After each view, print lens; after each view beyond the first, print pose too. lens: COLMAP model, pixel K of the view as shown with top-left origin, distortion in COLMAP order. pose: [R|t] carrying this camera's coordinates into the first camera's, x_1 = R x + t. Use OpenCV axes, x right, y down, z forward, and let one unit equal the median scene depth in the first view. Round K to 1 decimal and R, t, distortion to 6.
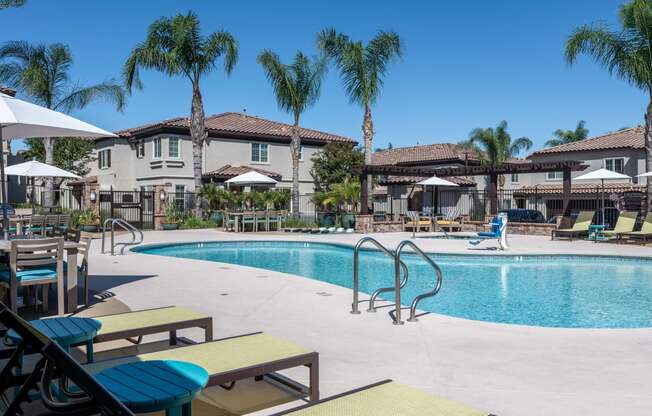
lens RADIAL K [[589.3, 0, 326.0], [0, 589.3, 208.0], [0, 0, 1]] dist [-0.003806, -0.000899]
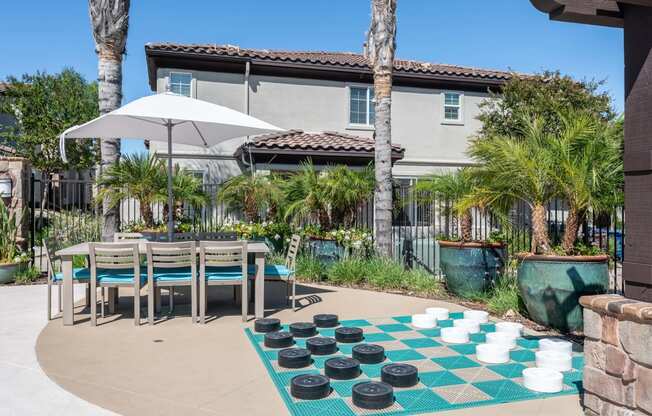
lens RADIAL K [[512.7, 0, 326.0], [0, 512.7, 208.0], [0, 0, 1]] dist [0.000562, 0.000362]
pose [[0.915829, 0.014373, -0.401311, 0.031621], [-0.016427, 0.999864, -0.001677, -0.006945], [0.401232, 0.008128, 0.915940, 0.610873]]
